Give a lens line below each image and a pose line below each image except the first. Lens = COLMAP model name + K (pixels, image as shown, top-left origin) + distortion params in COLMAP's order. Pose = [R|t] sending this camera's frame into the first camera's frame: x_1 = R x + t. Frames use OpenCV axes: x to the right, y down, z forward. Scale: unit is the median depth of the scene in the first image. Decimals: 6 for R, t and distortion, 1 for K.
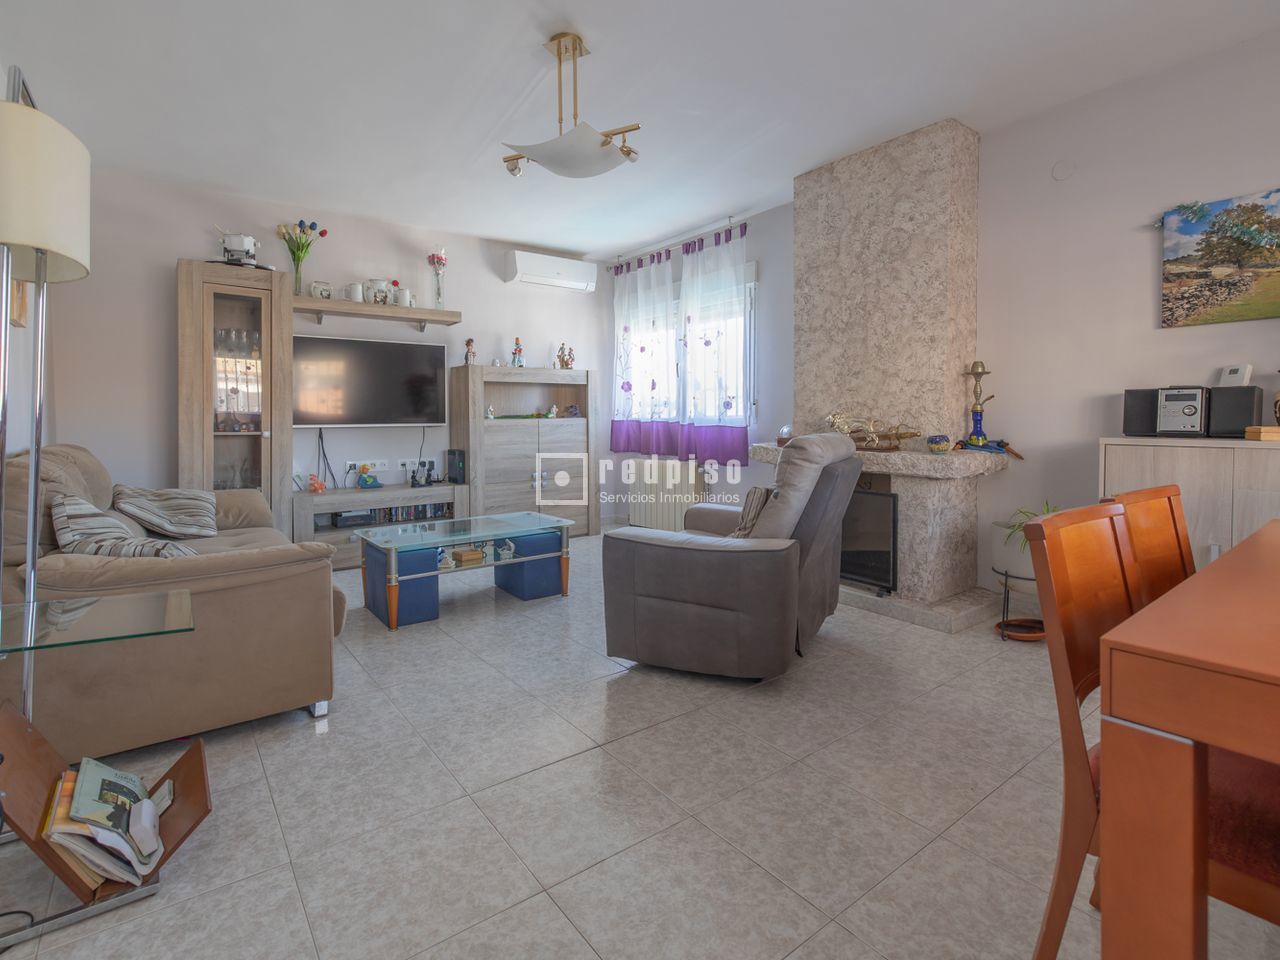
lens RADIAL K [[634.9, 0, 637.2], [0, 634.9, 432.1], [0, 0, 1]] dist [0.001221, 0.000299]
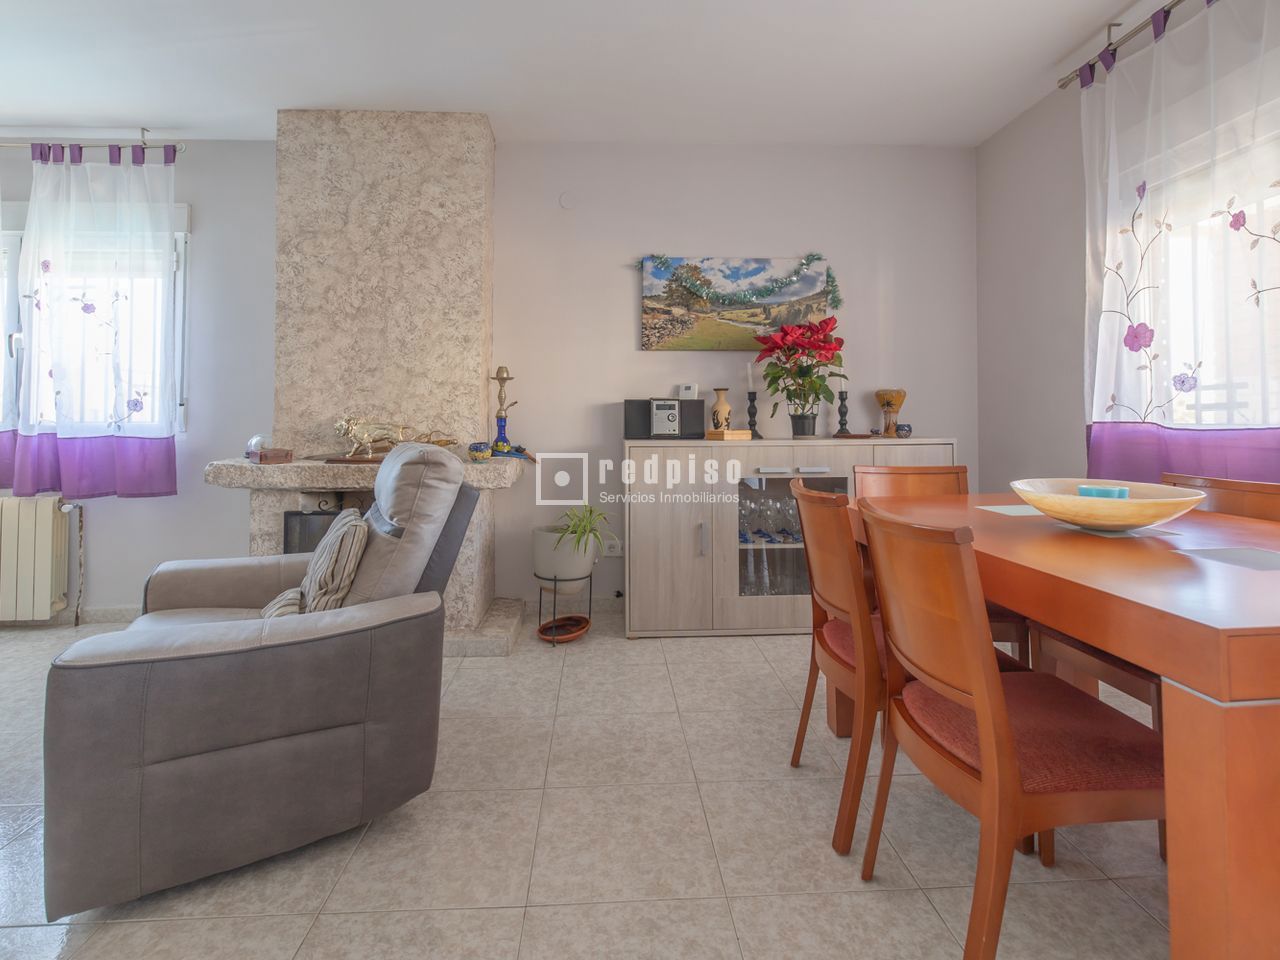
lens RADIAL K [[634.3, 0, 636.0], [0, 634.3, 404.0], [0, 0, 1]] dist [0.000646, 0.000086]
pose [[0.560692, 0.025671, 0.827627, -0.155795], [0.020608, 0.998777, -0.044941, -0.004513], [-0.827768, 0.042253, 0.559477, 0.268885]]
